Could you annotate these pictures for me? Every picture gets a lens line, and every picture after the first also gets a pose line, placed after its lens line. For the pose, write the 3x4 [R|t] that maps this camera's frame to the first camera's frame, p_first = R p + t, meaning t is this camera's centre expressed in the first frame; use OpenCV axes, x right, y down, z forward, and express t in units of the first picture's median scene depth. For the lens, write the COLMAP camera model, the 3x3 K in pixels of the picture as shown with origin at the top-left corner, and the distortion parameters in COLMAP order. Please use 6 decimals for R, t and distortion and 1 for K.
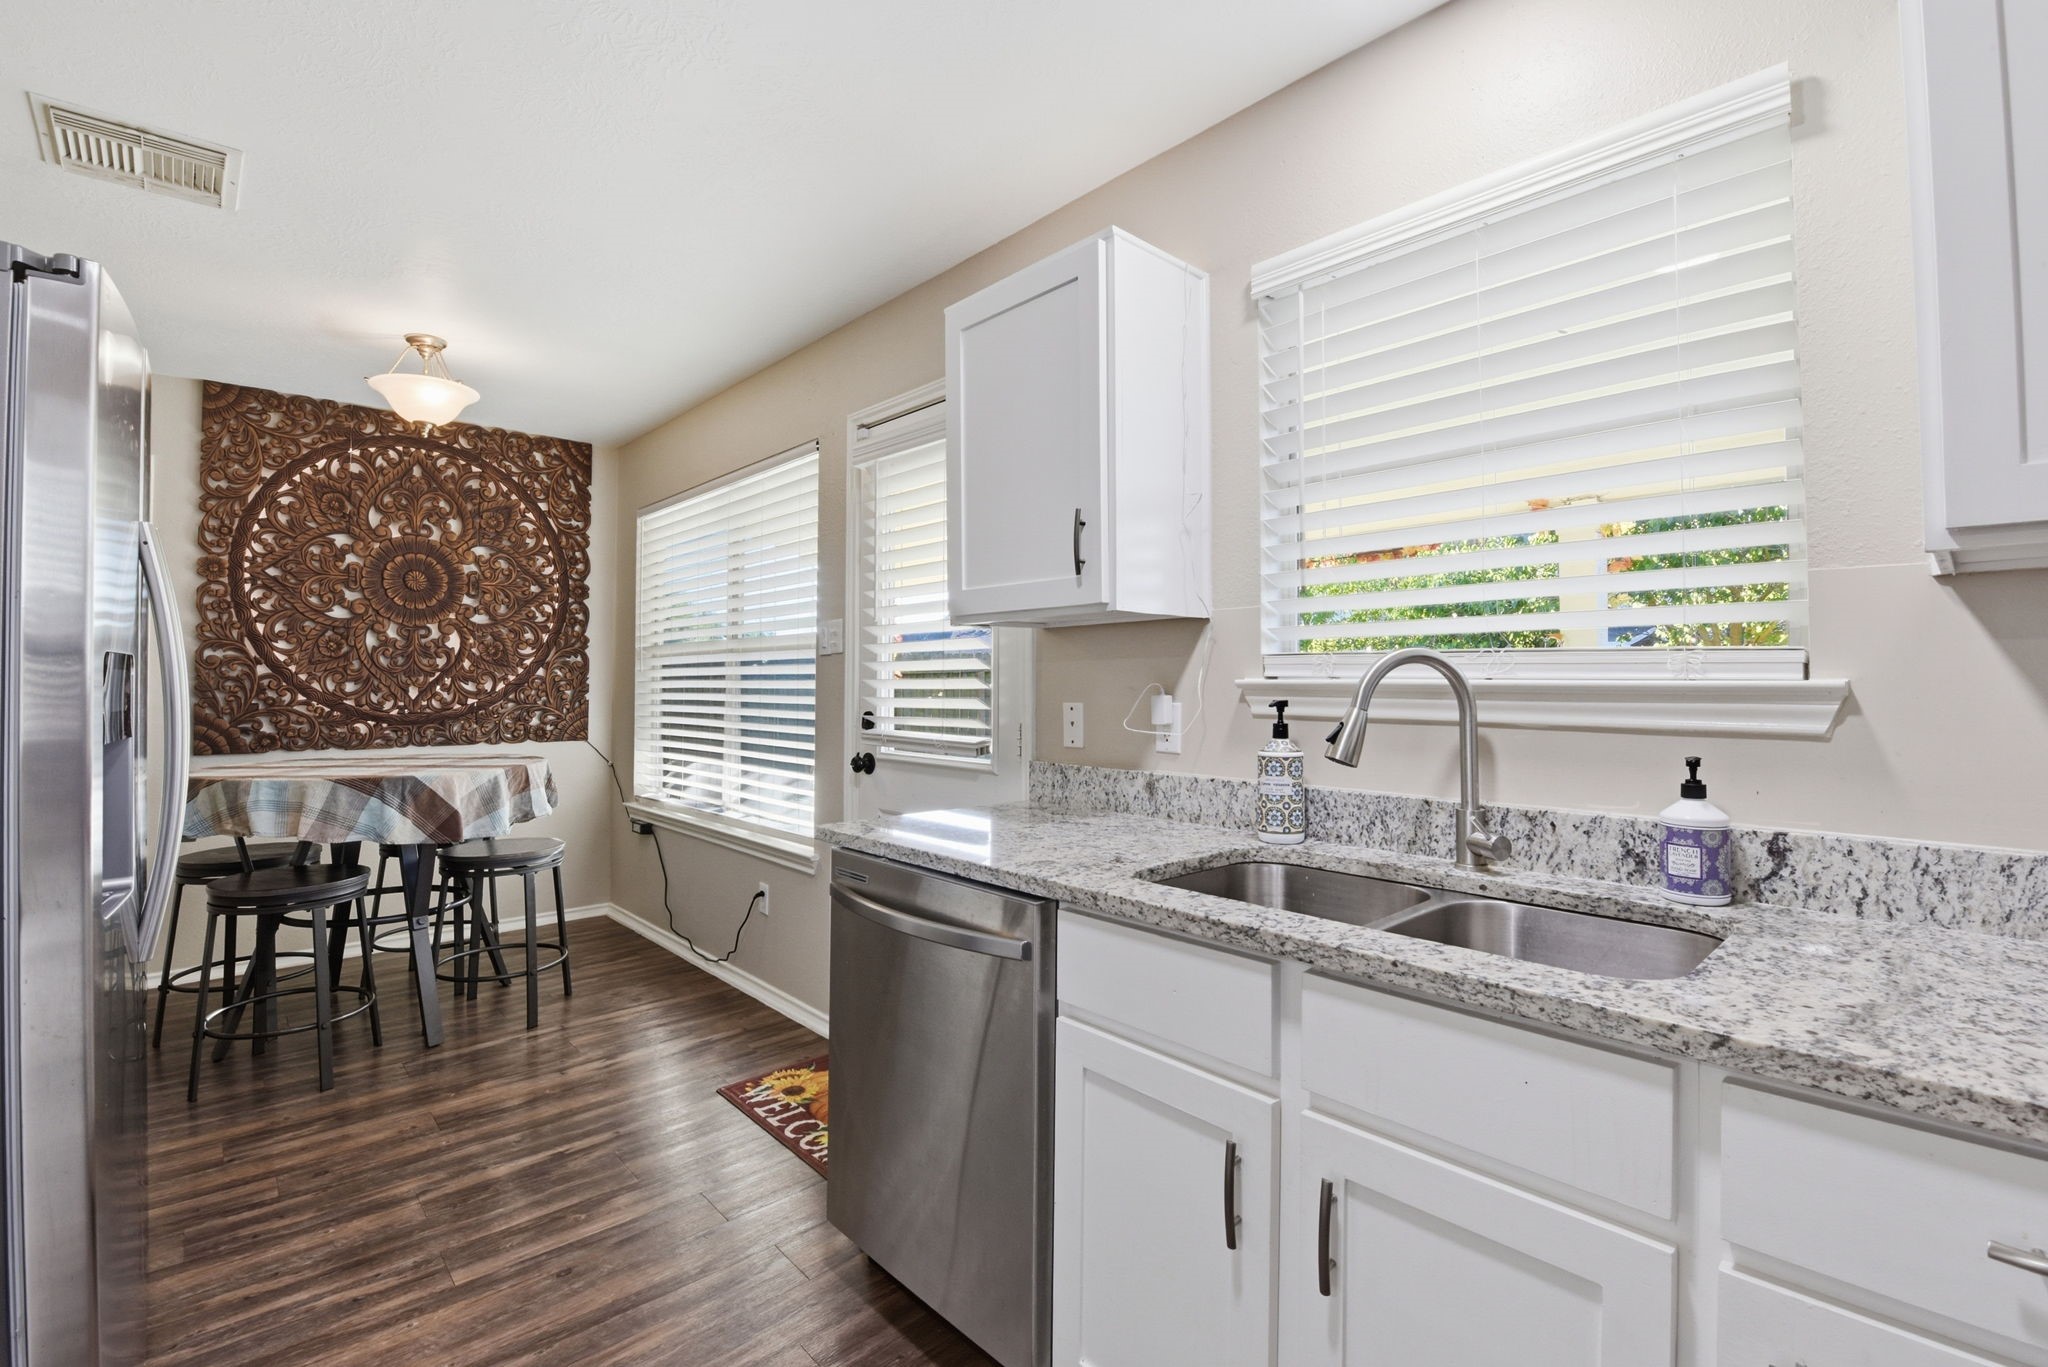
lens RADIAL K [[907.5, 0, 1040.2], [0, 907.5, 659.2], [0, 0, 1]] dist [0.001232, -0.012476]
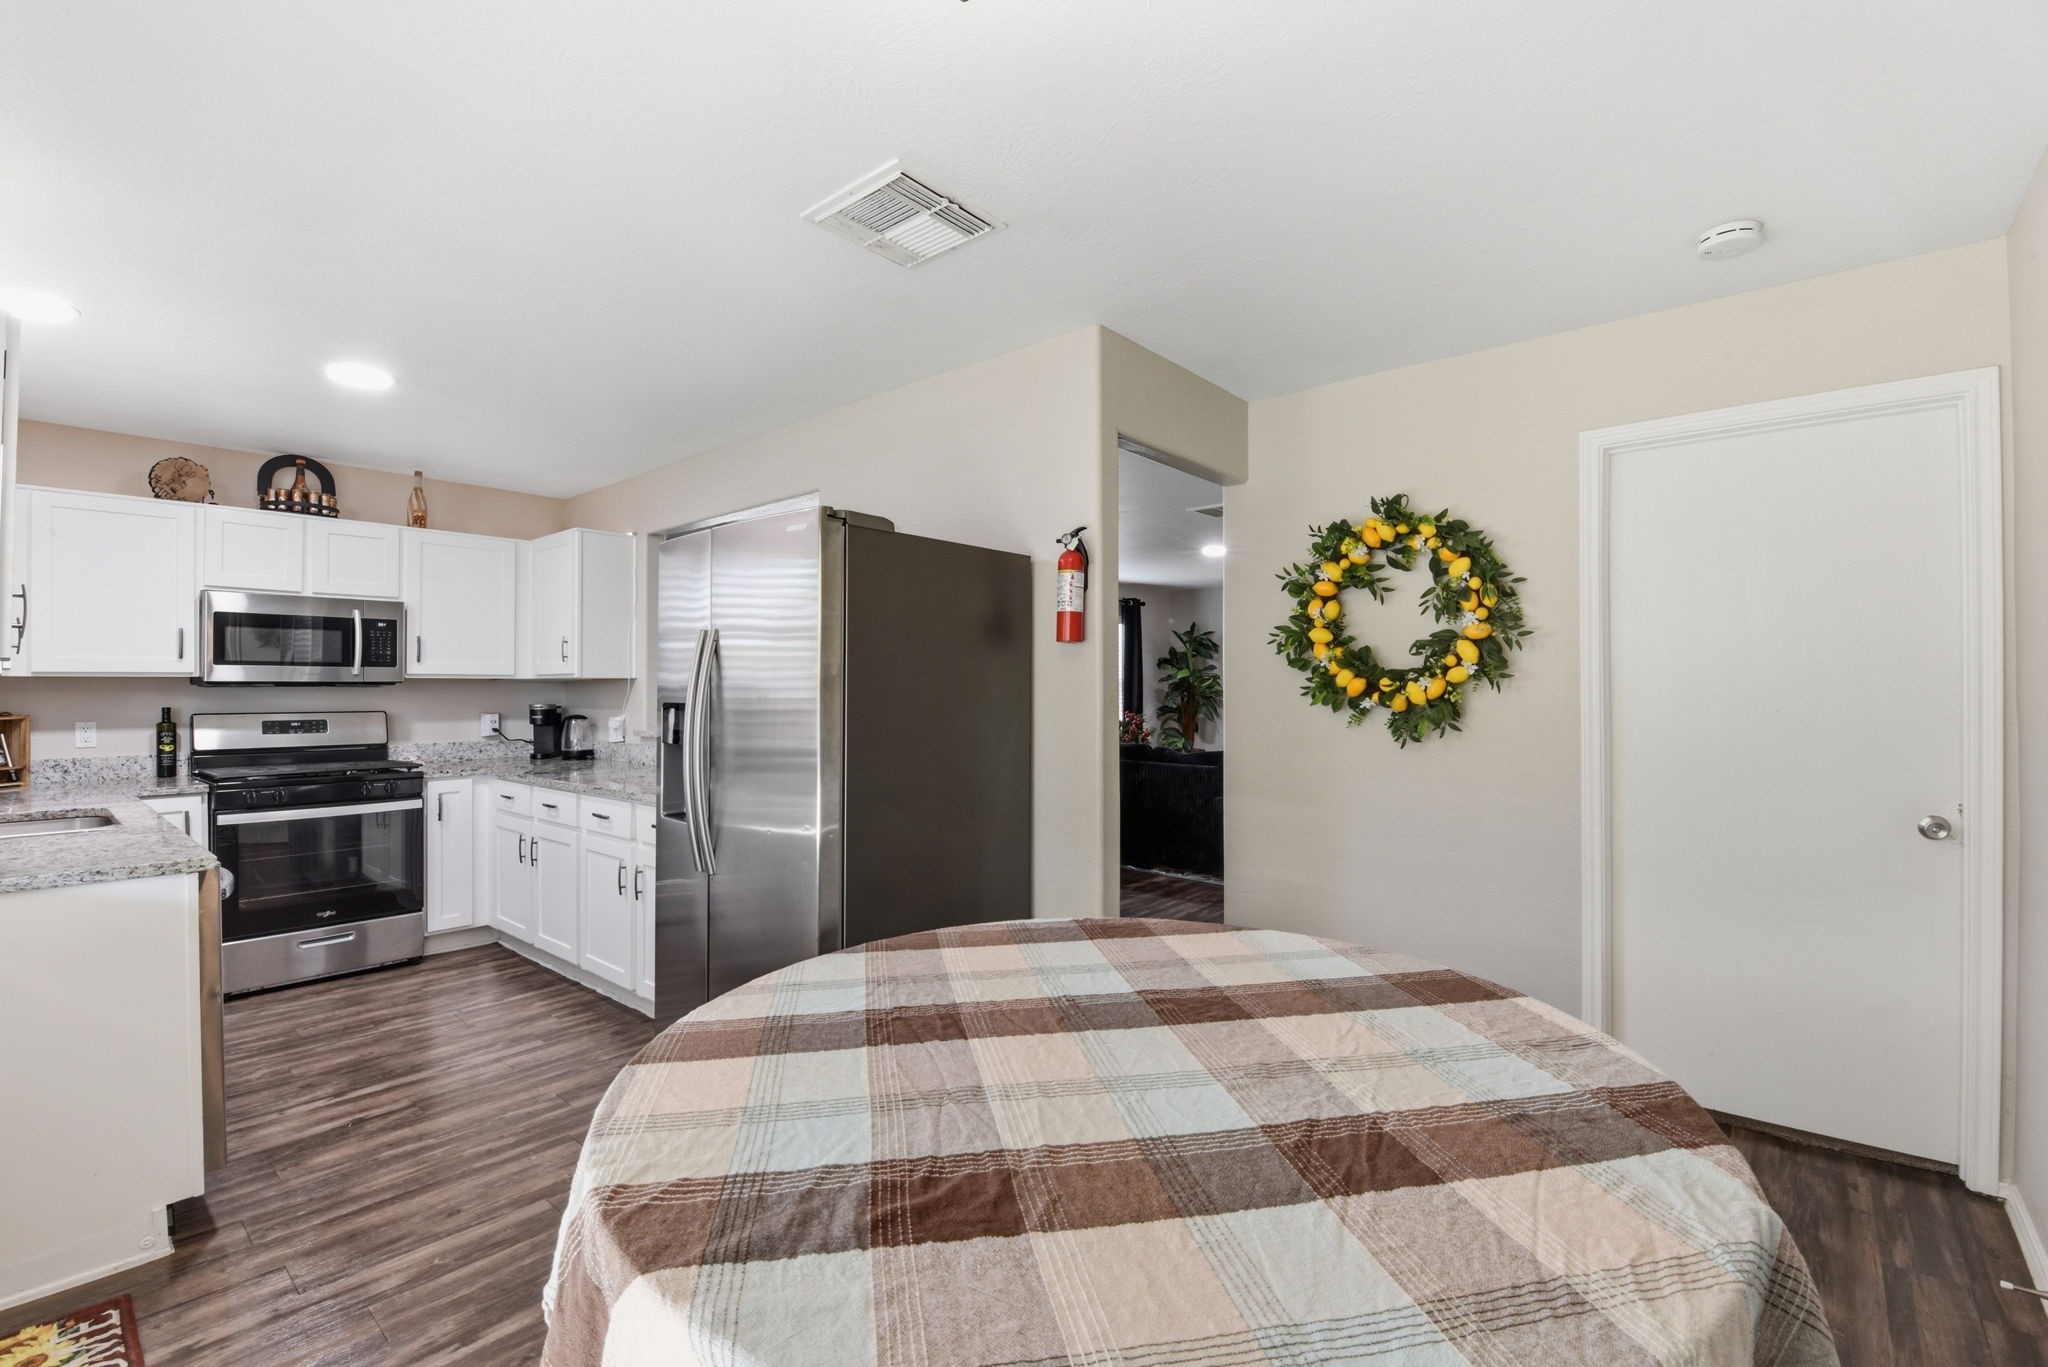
lens RADIAL K [[893.4, 0, 1037.2], [0, 893.4, 685.9], [0, 0, 1]] dist [-0.002927, -0.009079]
pose [[-0.993727, 0.001349, -0.111821, -0.577239], [0.004311, 0.999646, -0.026250, 0.004599], [0.111746, -0.026568, -0.993382, 1.126436]]
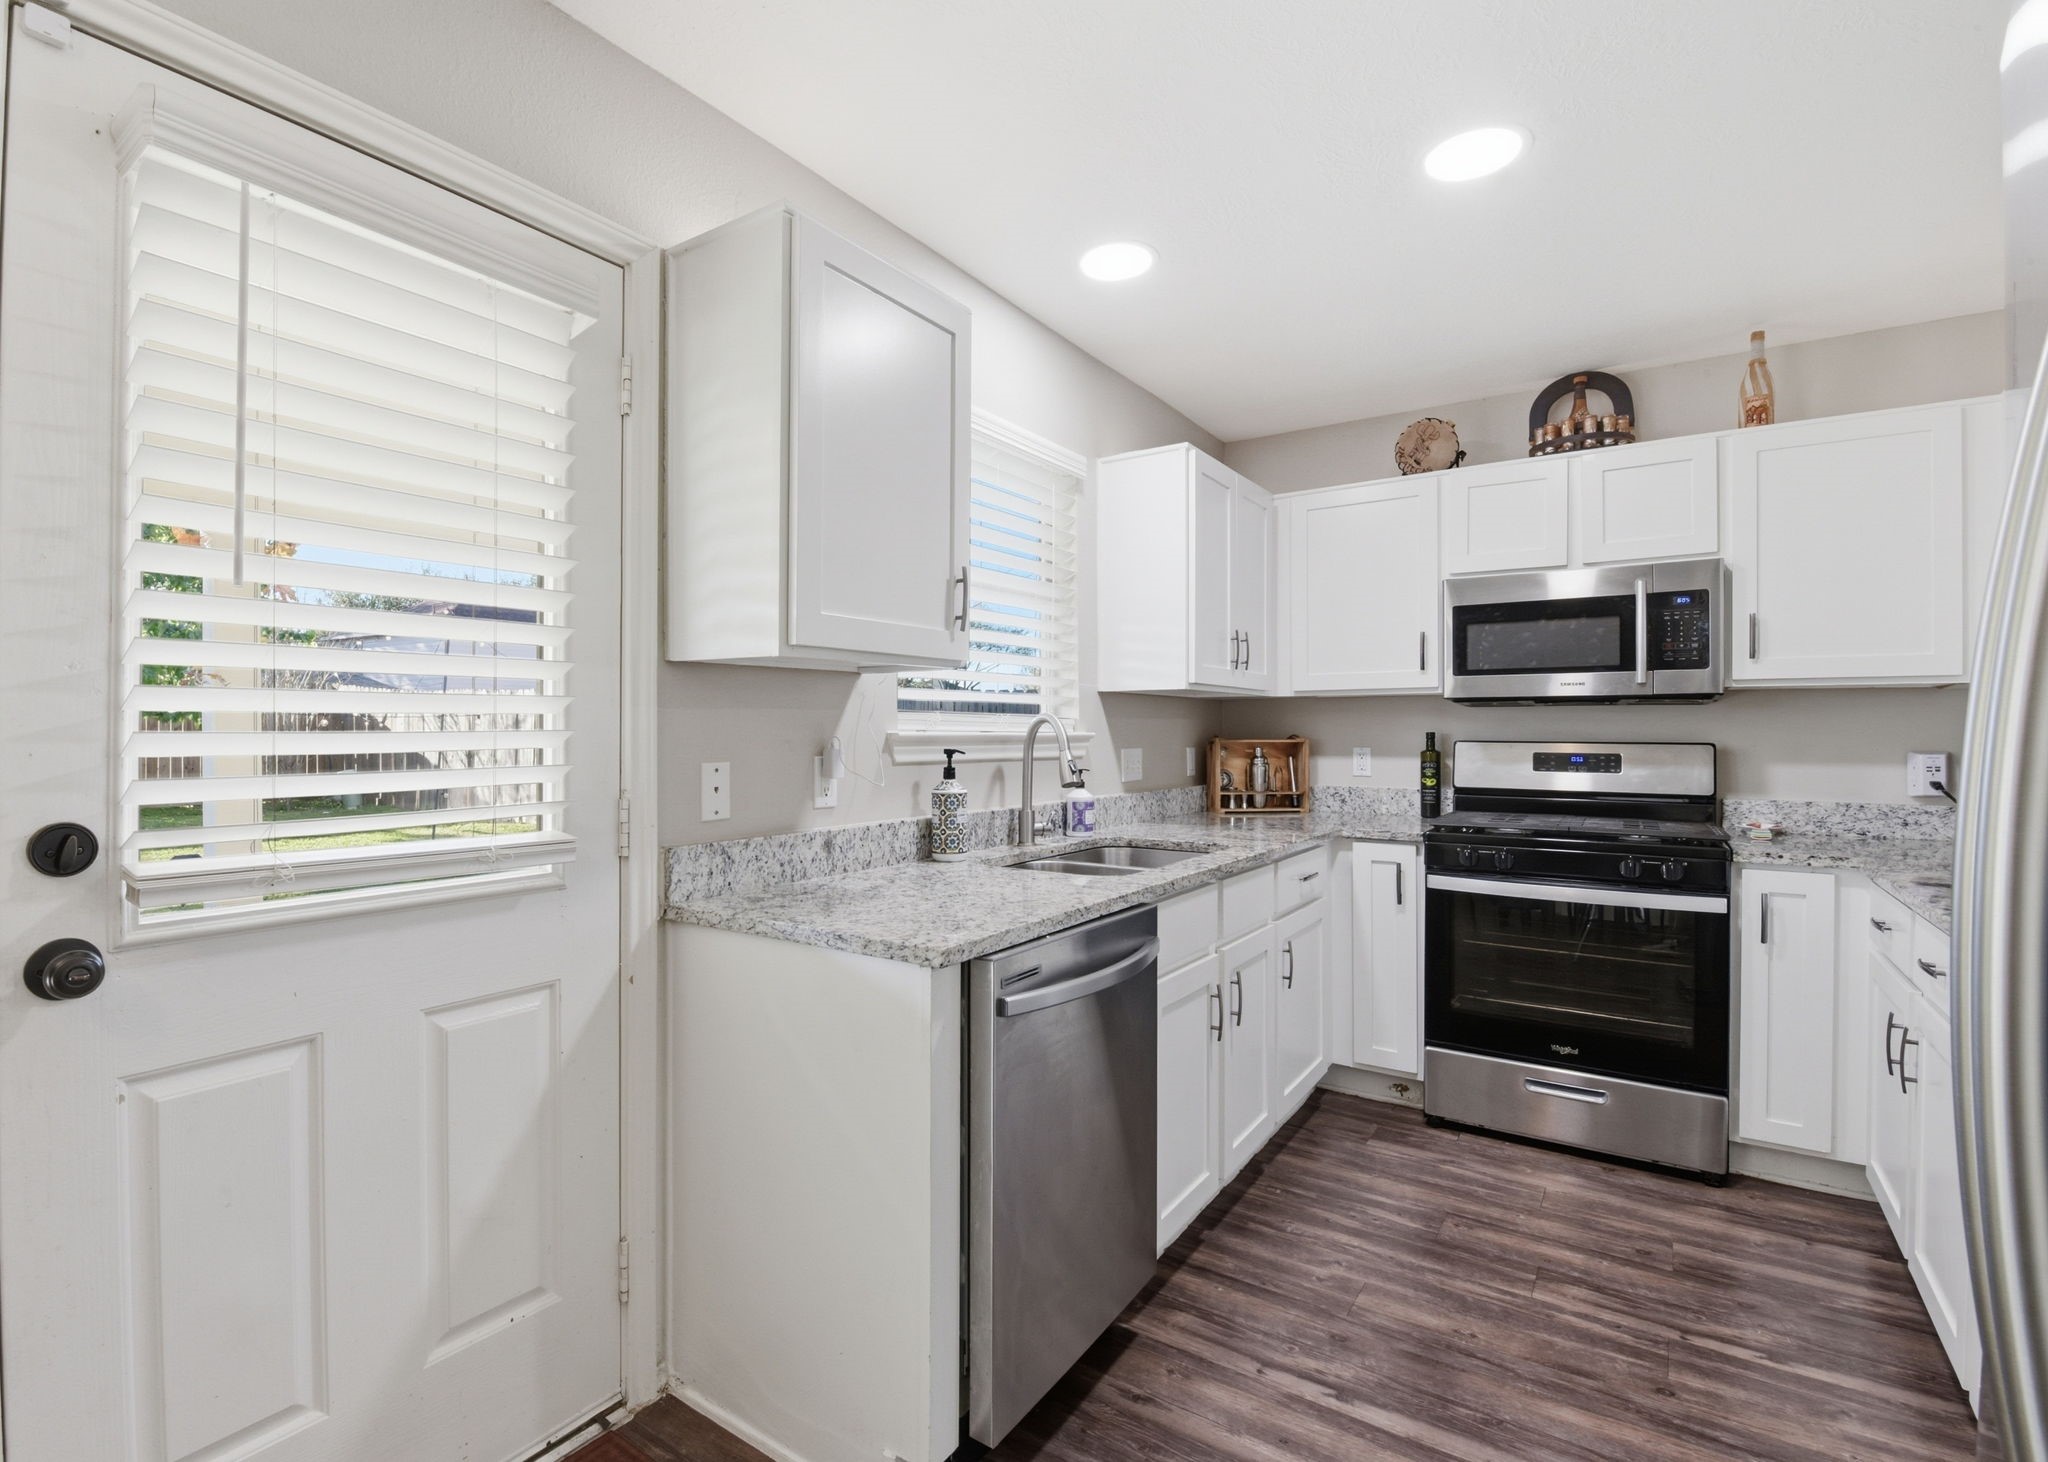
lens RADIAL K [[962.8, 0, 971.0], [0, 962.8, 729.2], [0, 0, 1]] dist [-0.000404, -0.012077]
pose [[-0.192571, 0.000300, 0.981283, -0.495520], [-0.025297, 0.999666, -0.005270, 0.011471], [-0.980957, -0.025838, -0.192499, 0.578729]]
